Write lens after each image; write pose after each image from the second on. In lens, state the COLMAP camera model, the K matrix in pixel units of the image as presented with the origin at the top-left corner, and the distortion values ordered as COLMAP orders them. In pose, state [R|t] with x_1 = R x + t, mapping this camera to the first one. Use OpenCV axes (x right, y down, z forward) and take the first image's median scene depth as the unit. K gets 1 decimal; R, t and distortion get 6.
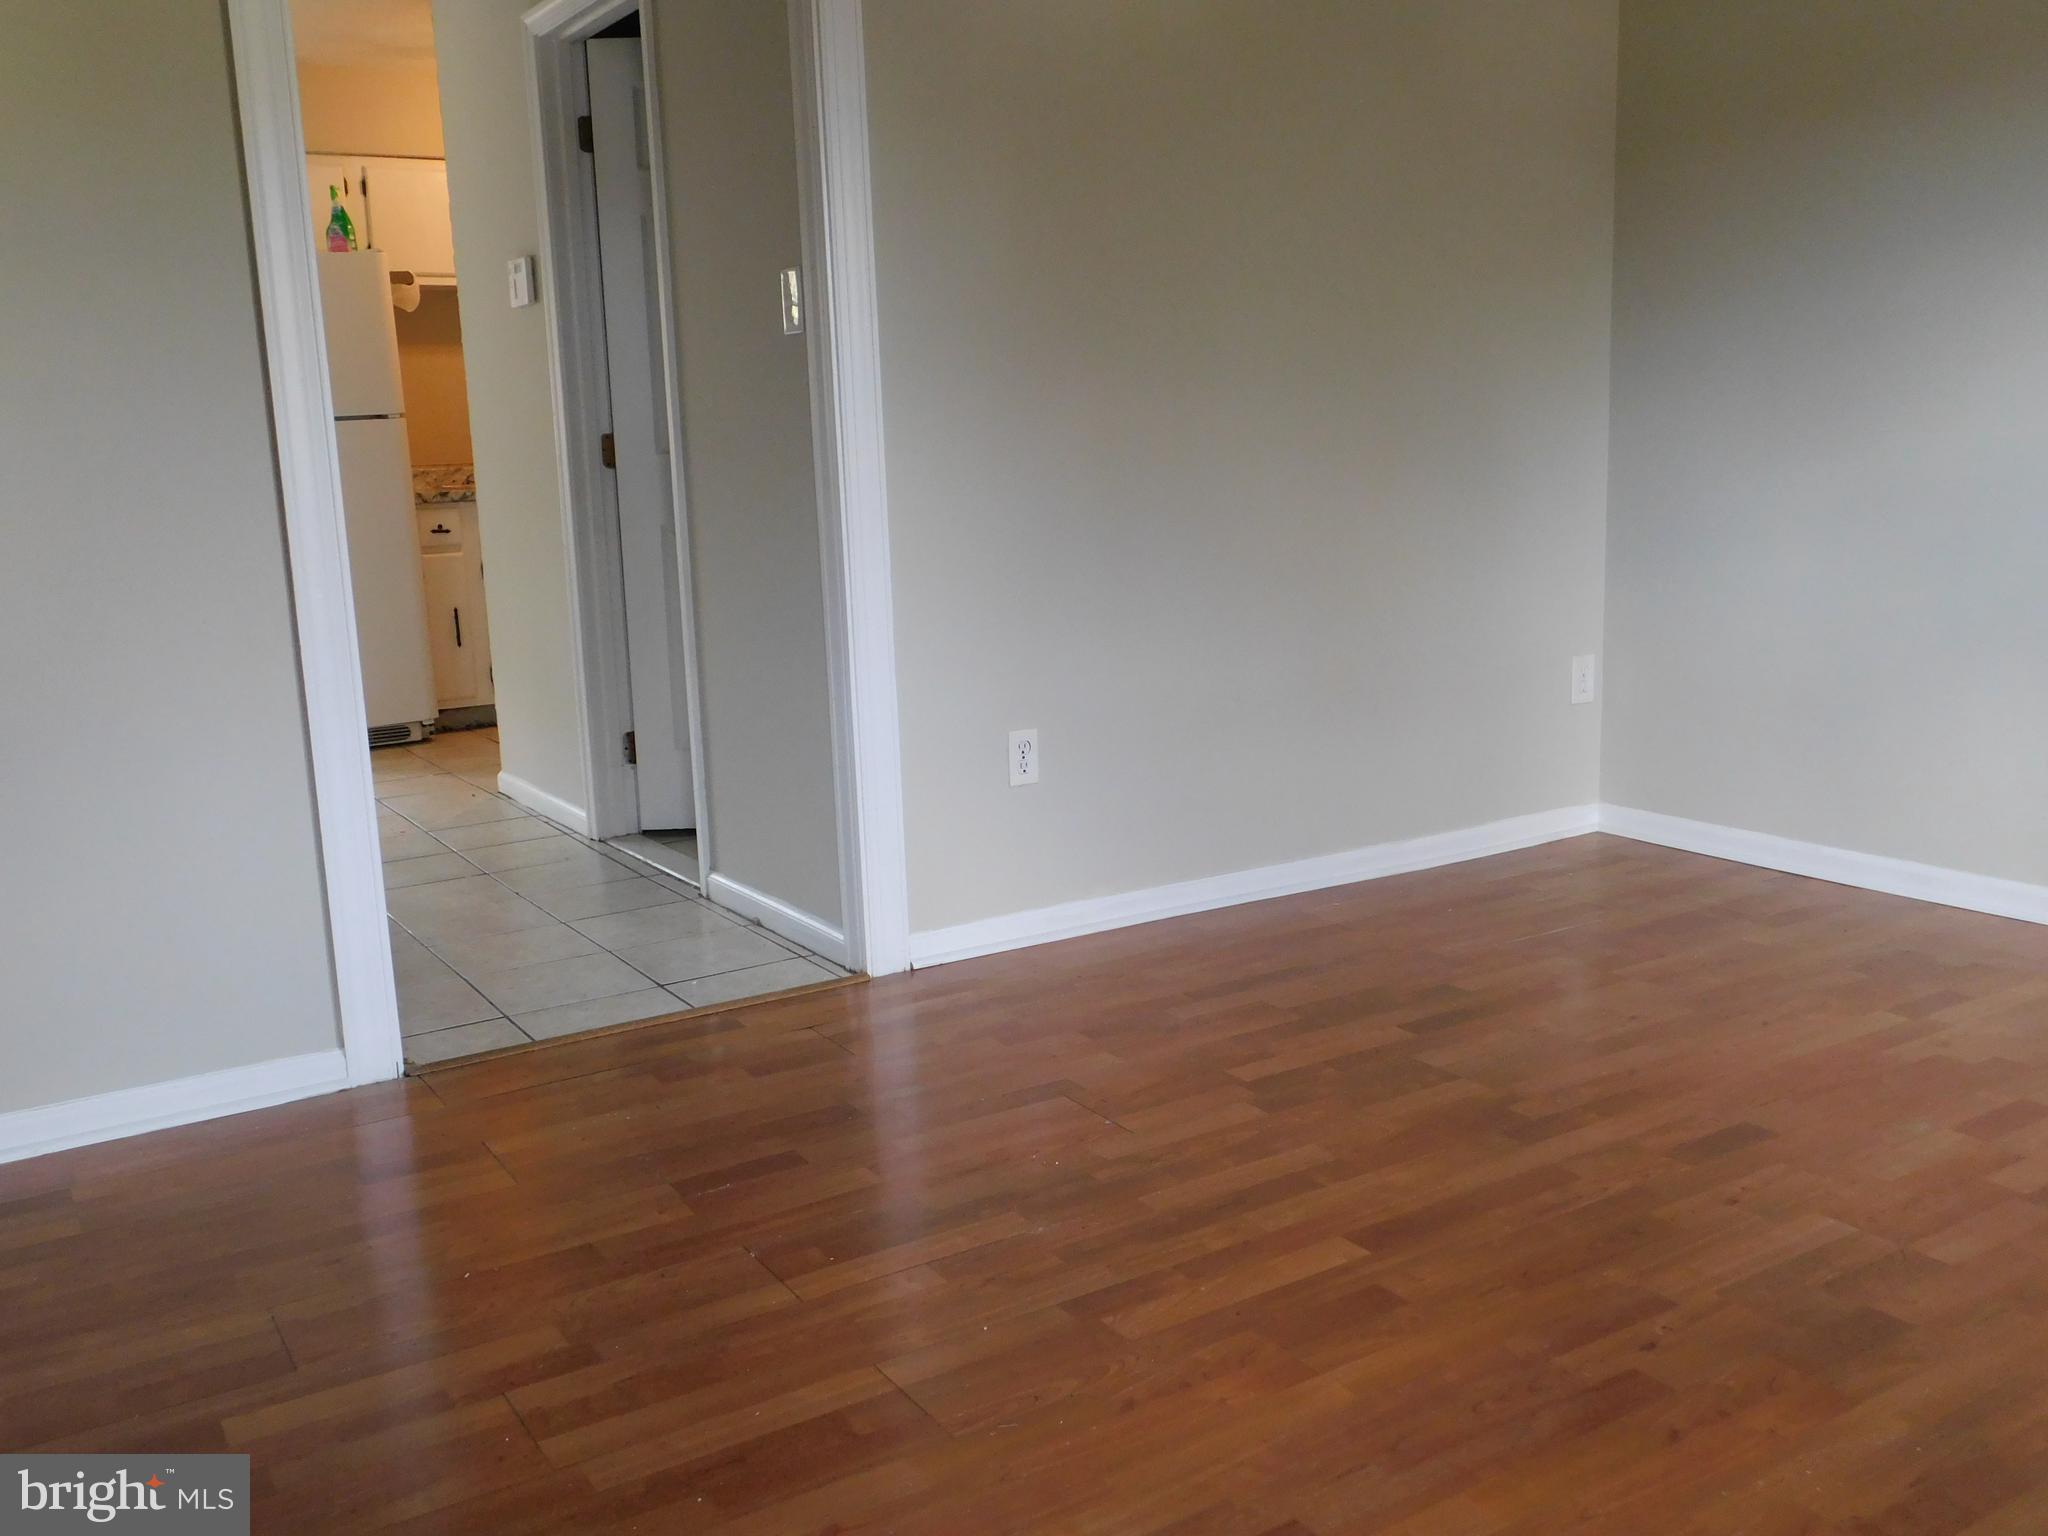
lens RADIAL K [[1811.4, 0, 1026.2], [0, 1811.4, 769.8], [0, 0, 1]] dist [0.006039, -0.016335]
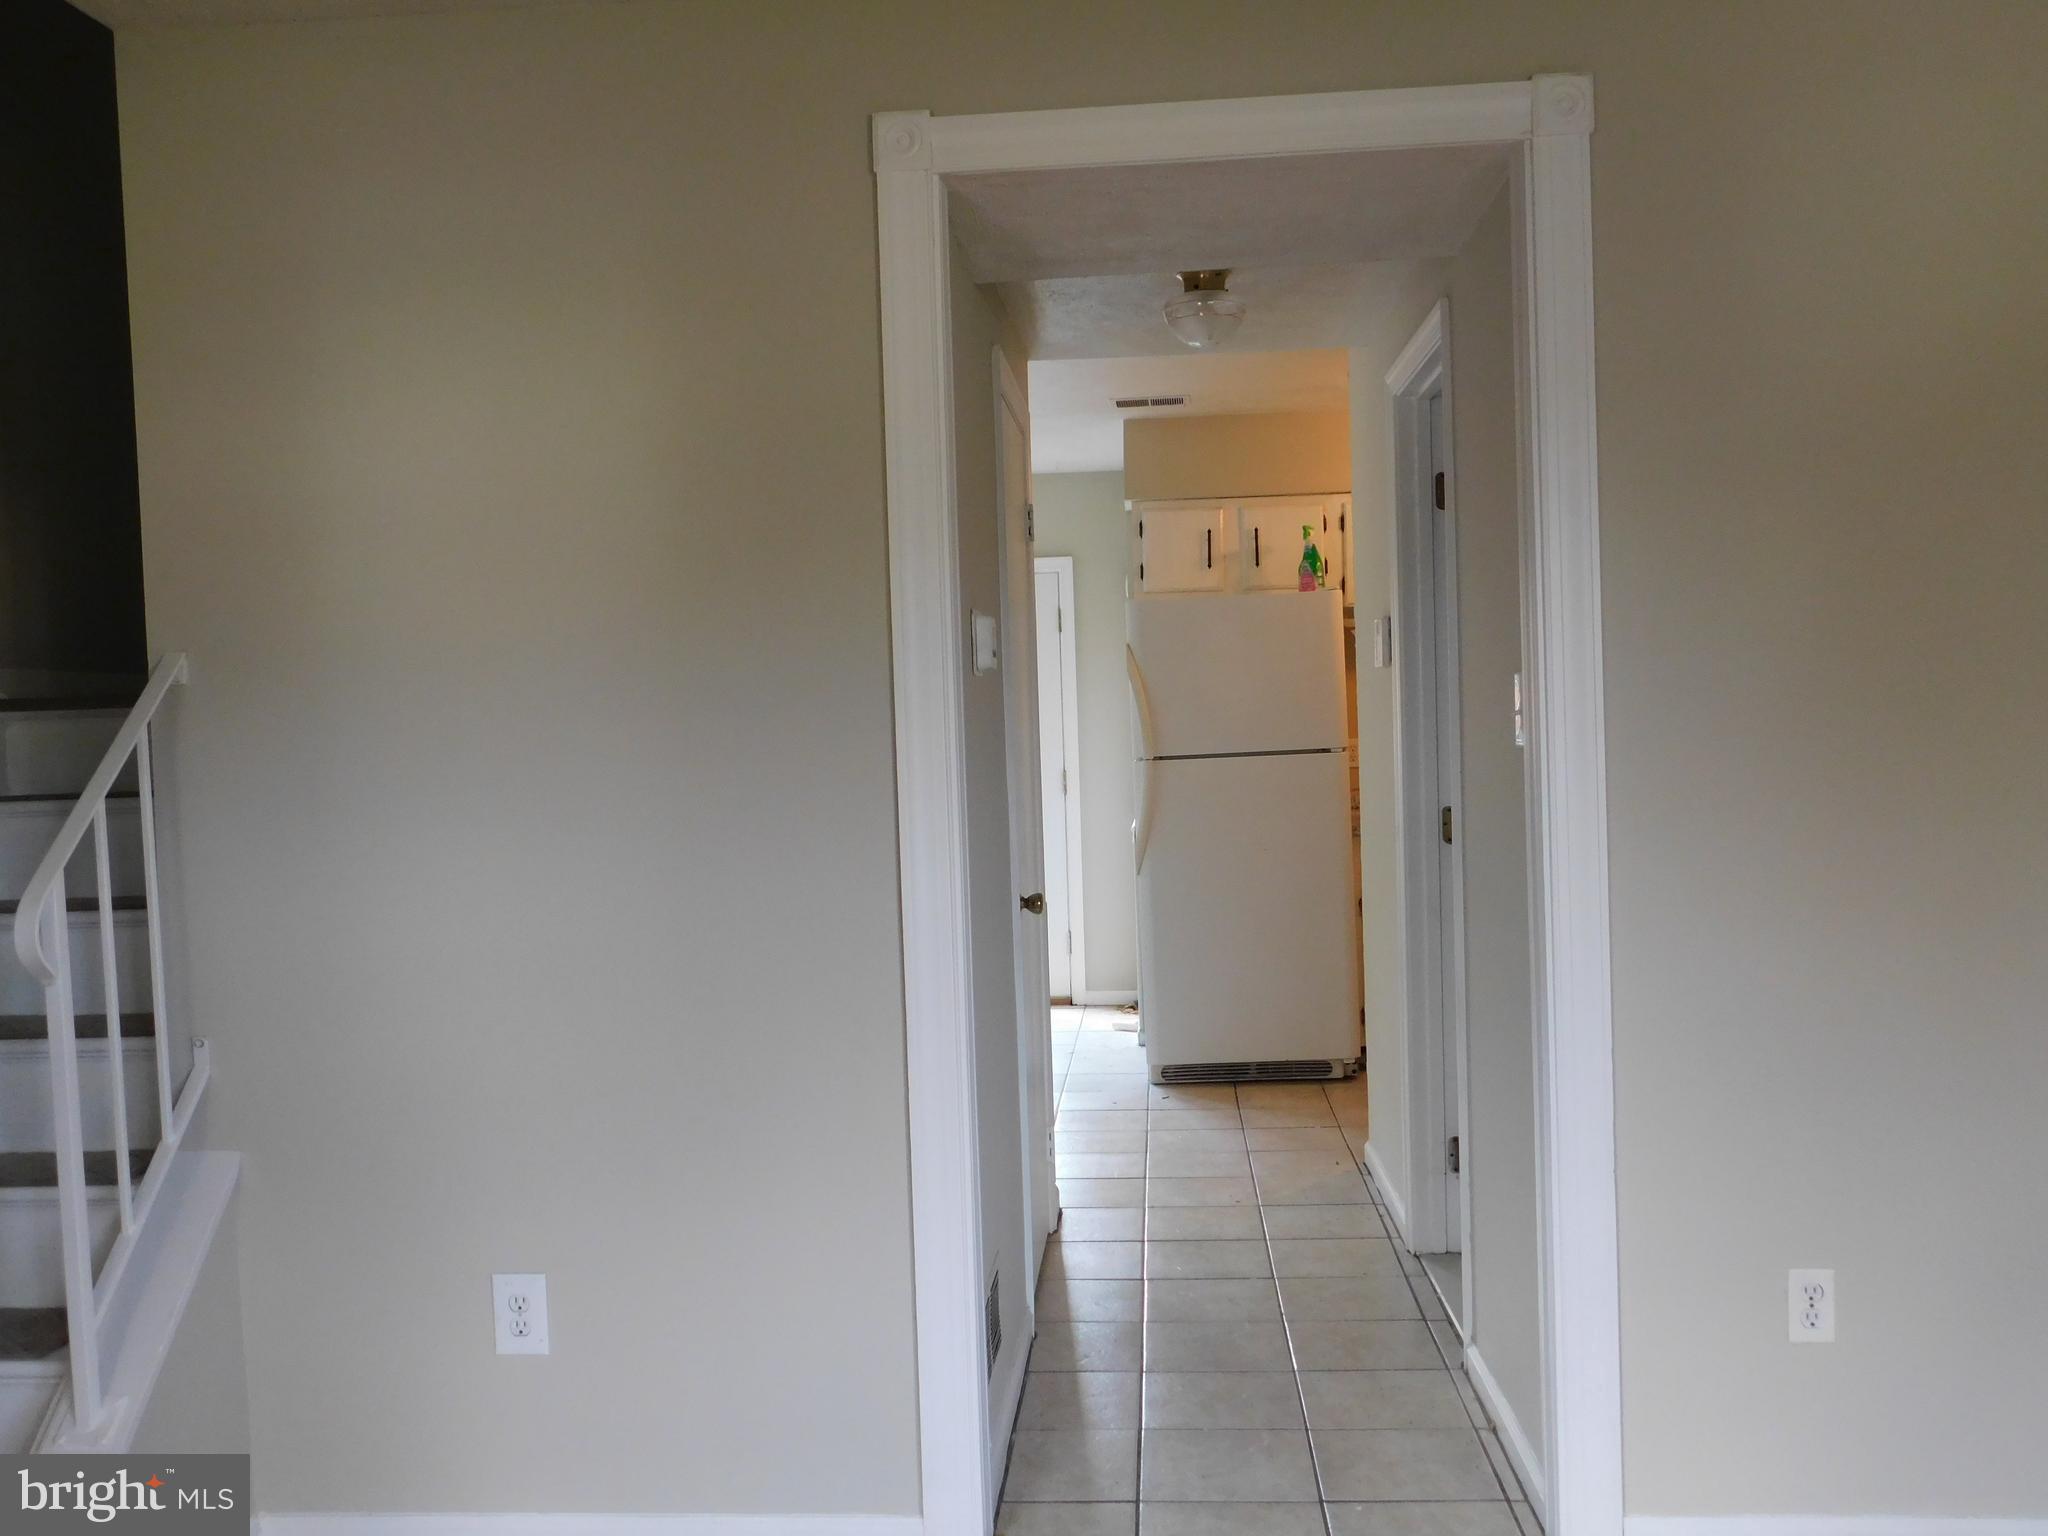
lens RADIAL K [[1811.4, 0, 1023.3], [0, 1811.4, 780.4], [0, 0, 1]] dist [0.006039, -0.016335]
pose [[0.808820, 0.030617, -0.587259, 0.170149], [-0.106933, 0.989652, -0.095680, -0.116617], [0.578252, 0.140185, 0.803724, 0.187681]]
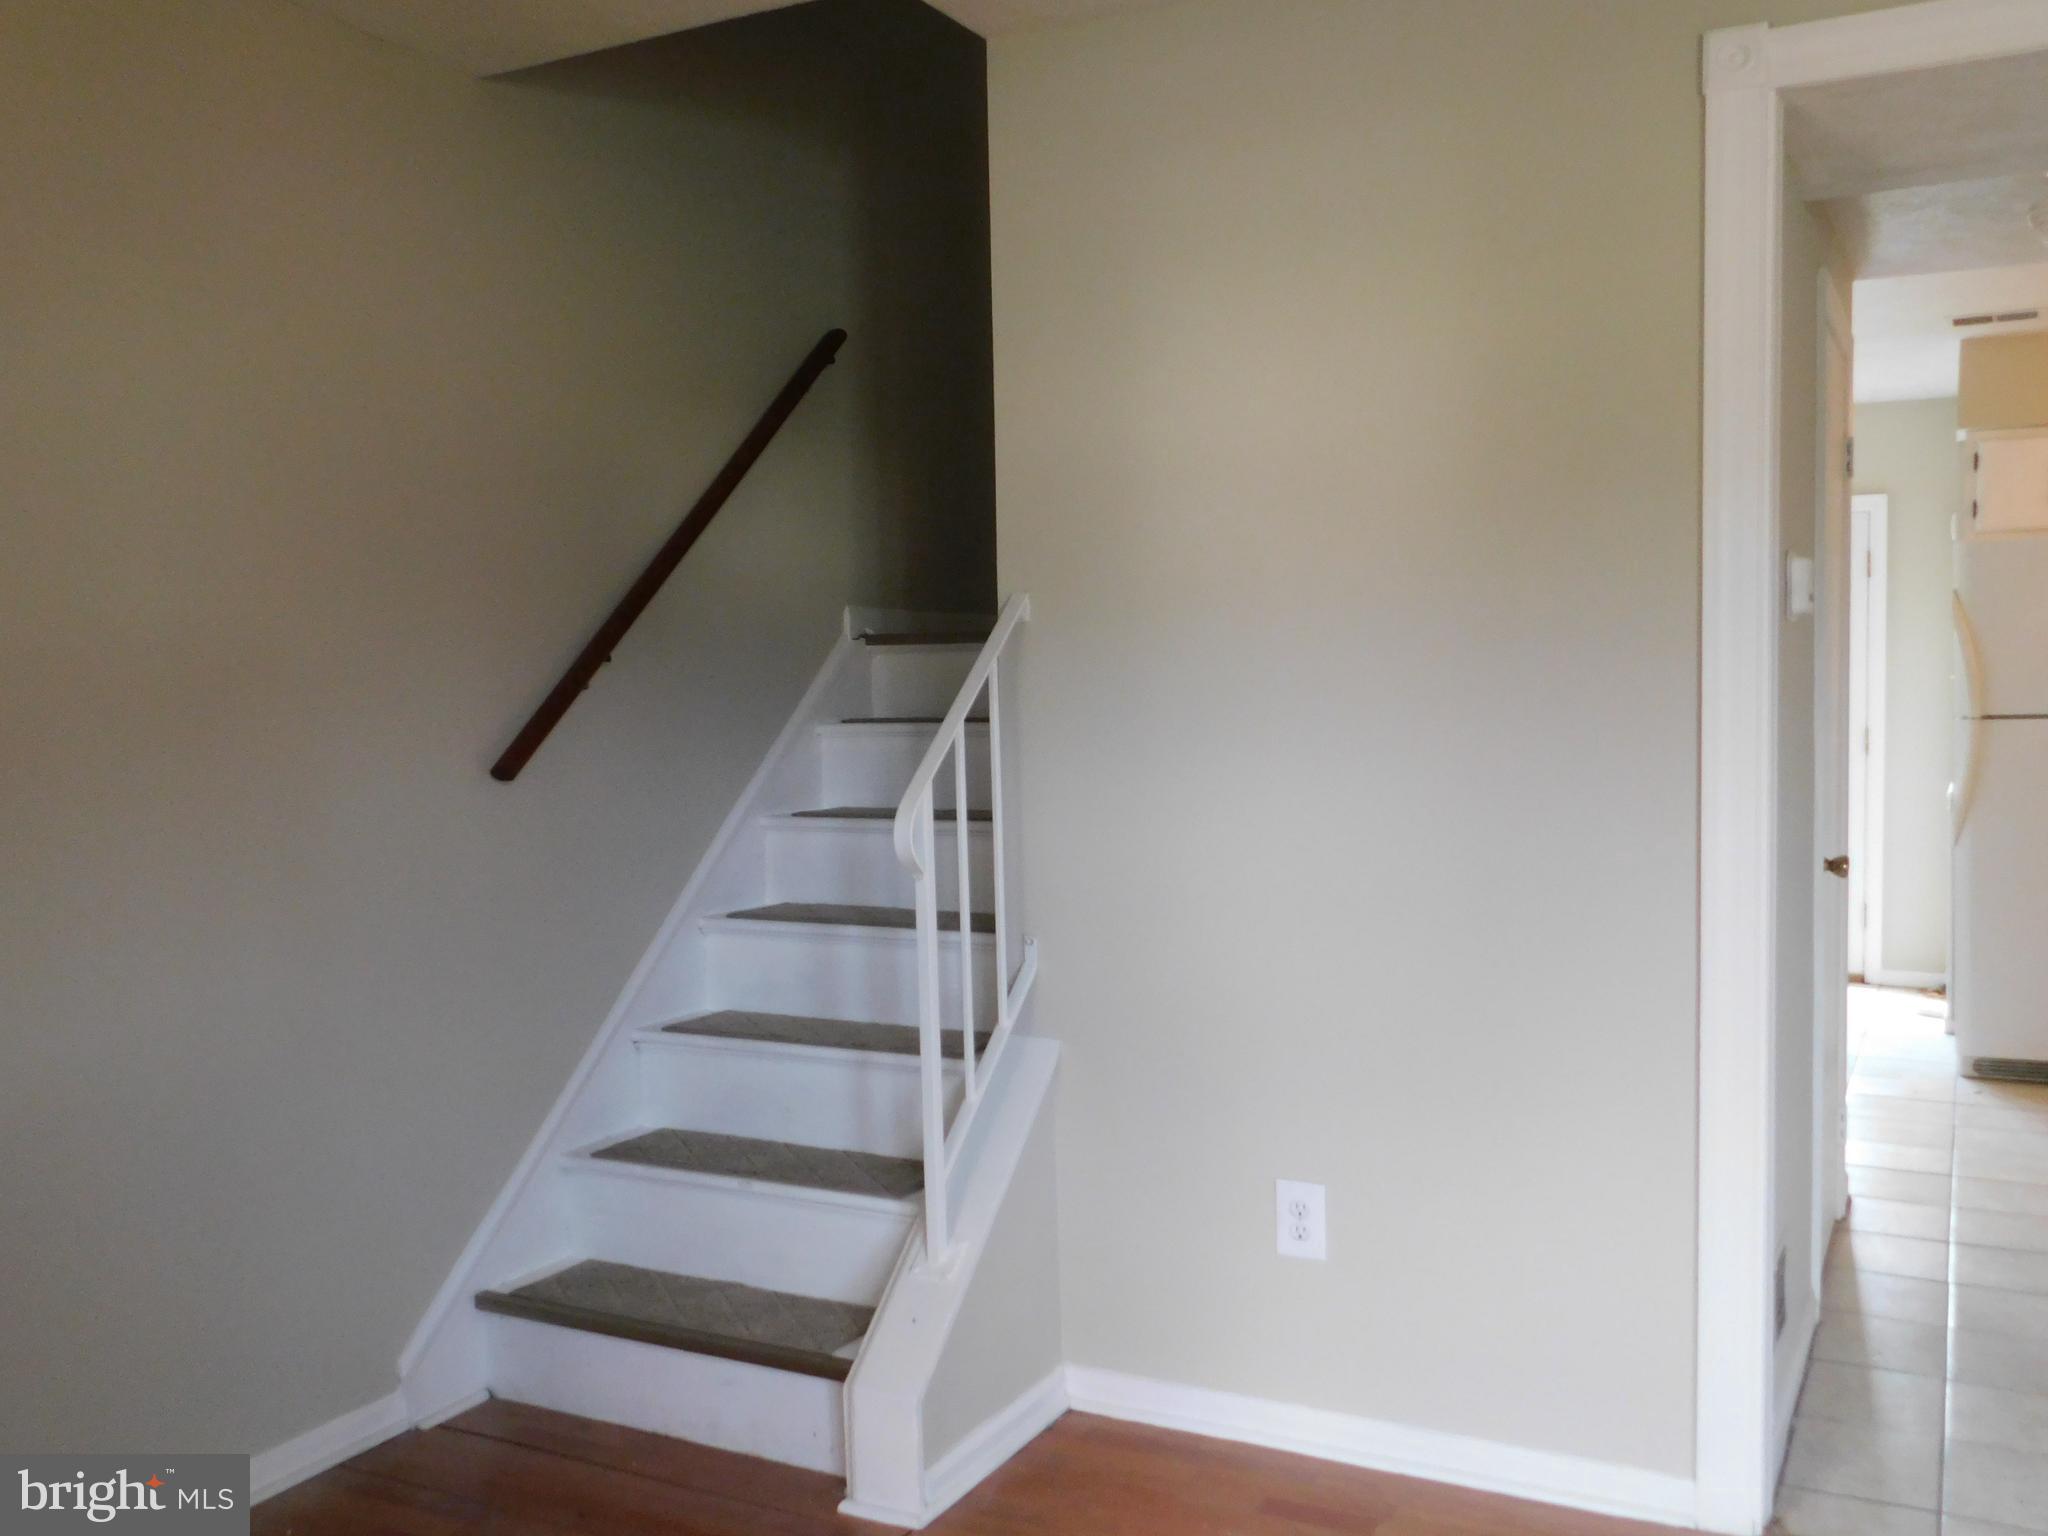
lens RADIAL K [[1811.4, 0, 1011.6], [0, 1811.4, 781.4], [0, 0, 1]] dist [0.006039, -0.016335]
pose [[0.505520, 0.078044, -0.859278, 0.173439], [-0.167685, 0.985798, -0.009115, -0.108269], [0.846364, 0.148696, 0.511427, 0.155966]]
